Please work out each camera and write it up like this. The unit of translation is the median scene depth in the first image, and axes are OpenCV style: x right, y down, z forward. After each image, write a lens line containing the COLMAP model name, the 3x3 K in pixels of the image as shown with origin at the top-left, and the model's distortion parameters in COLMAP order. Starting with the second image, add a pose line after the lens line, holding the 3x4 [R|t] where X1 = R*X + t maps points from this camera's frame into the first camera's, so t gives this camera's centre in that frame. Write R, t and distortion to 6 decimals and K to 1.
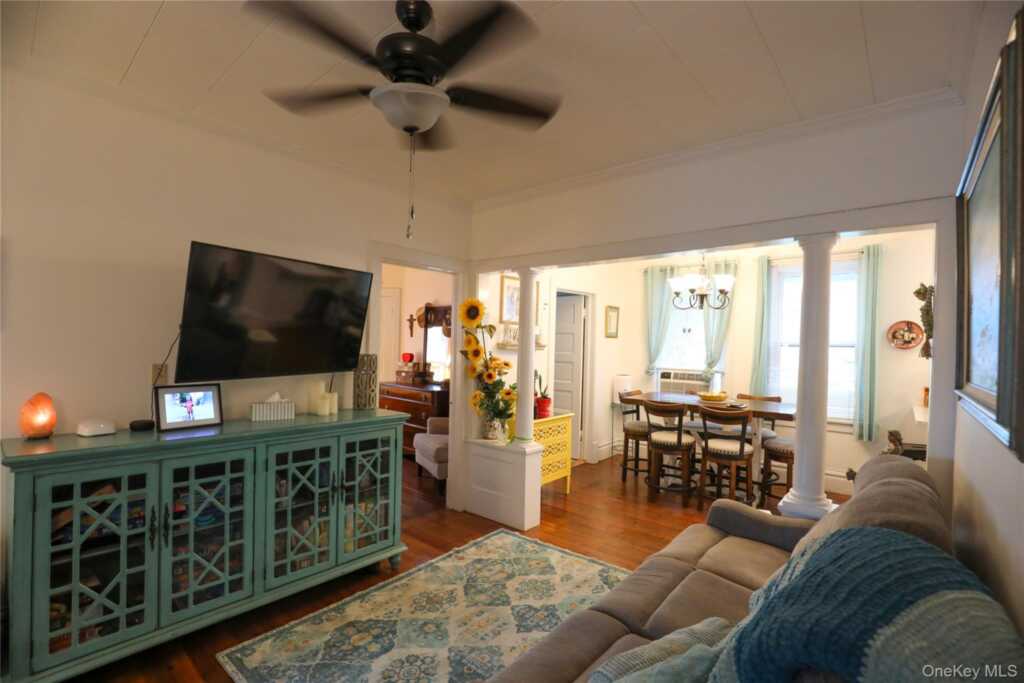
lens RADIAL K [[481.2, 0, 510.2], [0, 481.2, 341.3], [0, 0, 1]] dist [-0.002919, -0.000379]
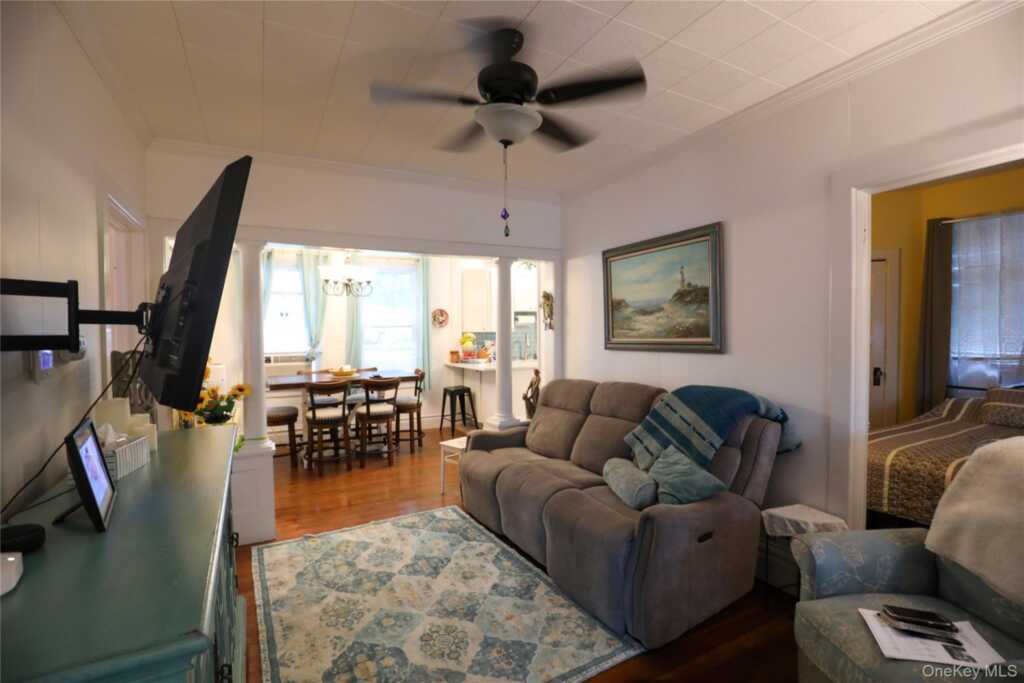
lens RADIAL K [[468.3, 0, 506.6], [0, 468.3, 343.5], [0, 0, 1]] dist [-0.000668, 0.000020]
pose [[0.367334, -0.054821, 0.928472, -0.760047], [0.016992, 0.998490, 0.052232, -0.010569], [-0.929934, -0.003410, 0.367711, 0.350241]]
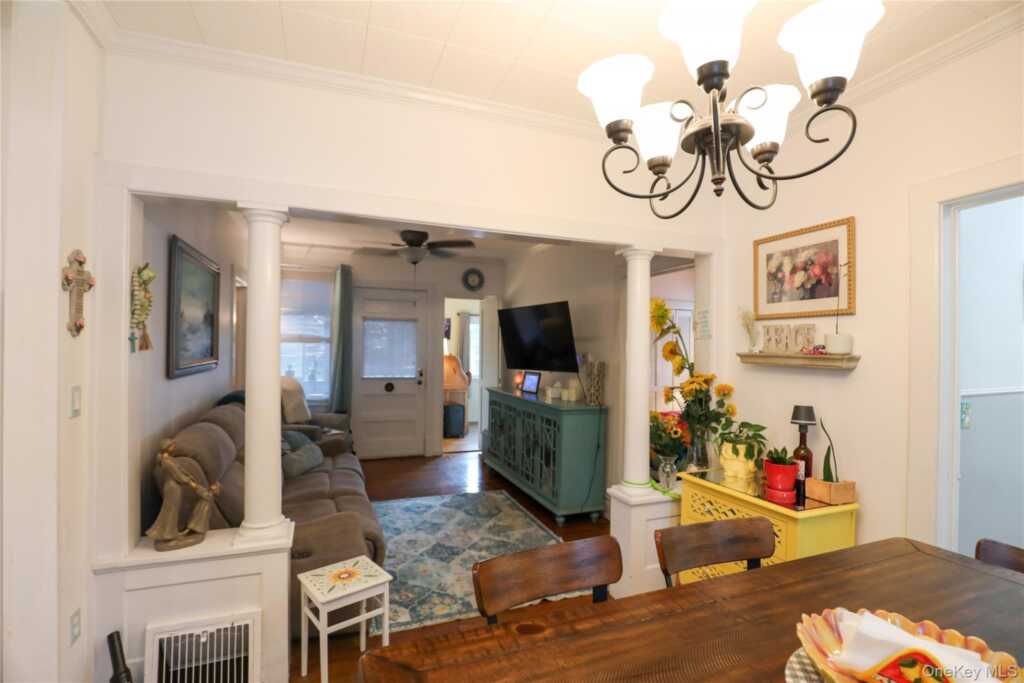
lens RADIAL K [[468.3, 0, 506.6], [0, 468.3, 343.5], [0, 0, 1]] dist [-0.000668, 0.000020]
pose [[-0.497663, -0.033326, -0.866730, 0.974426], [-0.020416, 0.999435, -0.026706, 0.015065], [0.867130, 0.004404, -0.498063, 1.556848]]
